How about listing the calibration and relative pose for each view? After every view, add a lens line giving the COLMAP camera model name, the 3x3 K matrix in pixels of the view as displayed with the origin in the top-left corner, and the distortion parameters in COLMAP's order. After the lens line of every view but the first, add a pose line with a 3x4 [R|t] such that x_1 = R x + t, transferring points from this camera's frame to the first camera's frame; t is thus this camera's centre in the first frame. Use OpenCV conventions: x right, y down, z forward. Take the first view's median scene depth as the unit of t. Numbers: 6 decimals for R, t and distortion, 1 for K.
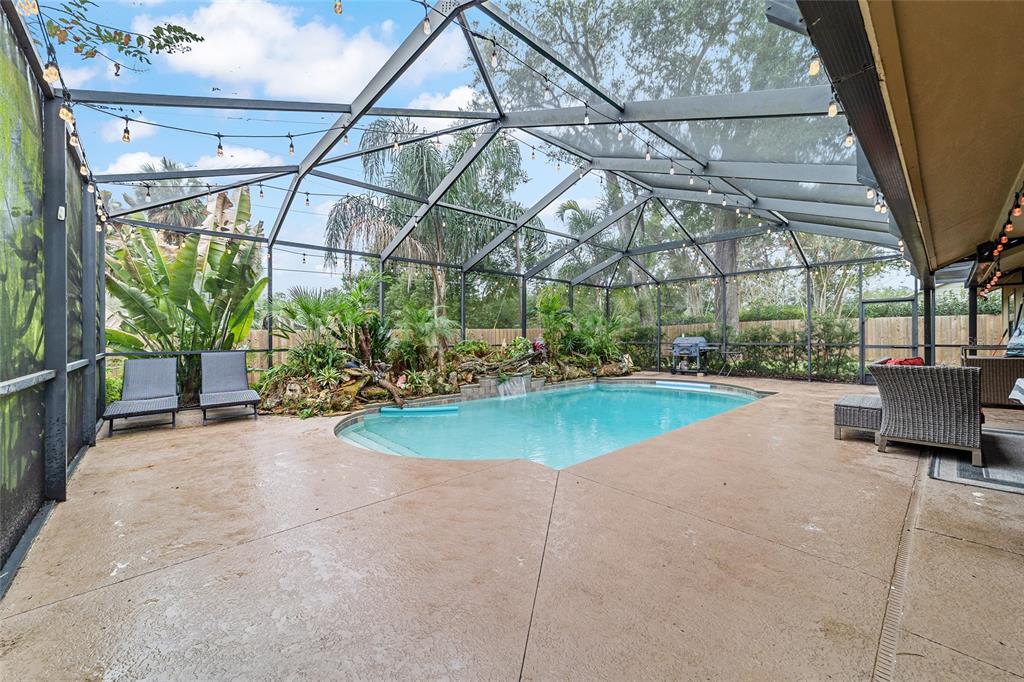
lens RADIAL K [[395.2, 0, 509.0], [0, 395.2, 339.5], [0, 0, 1]] dist [-0.011405, 0.005156]
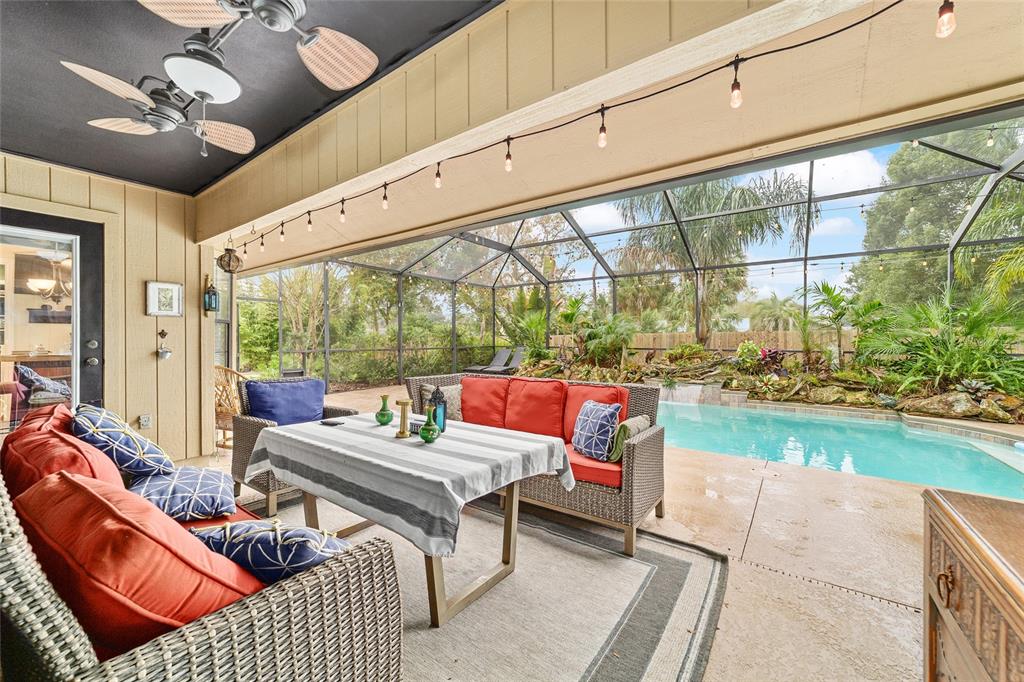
lens RADIAL K [[395.2, 0, 510.4], [0, 395.2, 339.6], [0, 0, 1]] dist [-0.011405, 0.005156]
pose [[0.203375, 0.008509, -0.979064, 0.756655], [-0.010388, 0.999925, 0.006532, -0.010605], [0.979046, 0.008842, 0.203448, 0.358380]]
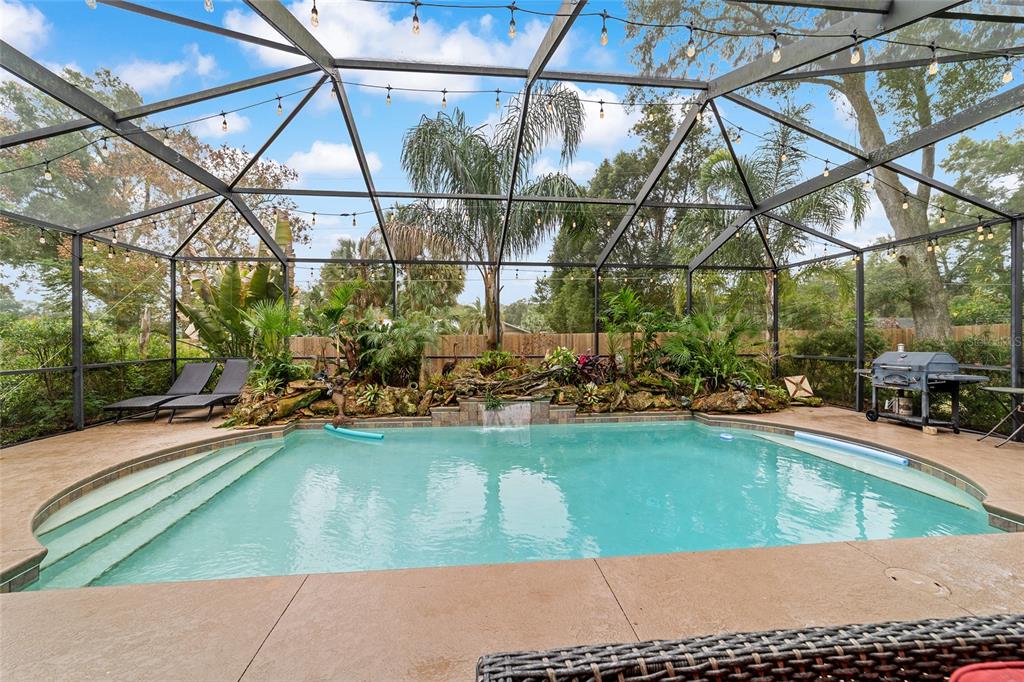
lens RADIAL K [[395.2, 0, 511.1], [0, 395.2, 335.3], [0, 0, 1]] dist [-0.011405, 0.005156]
pose [[0.804572, 0.001066, -0.593854, 0.411330], [-0.006381, 0.999956, -0.006851, -0.024656], [0.593821, 0.009302, 0.804543, 0.347255]]
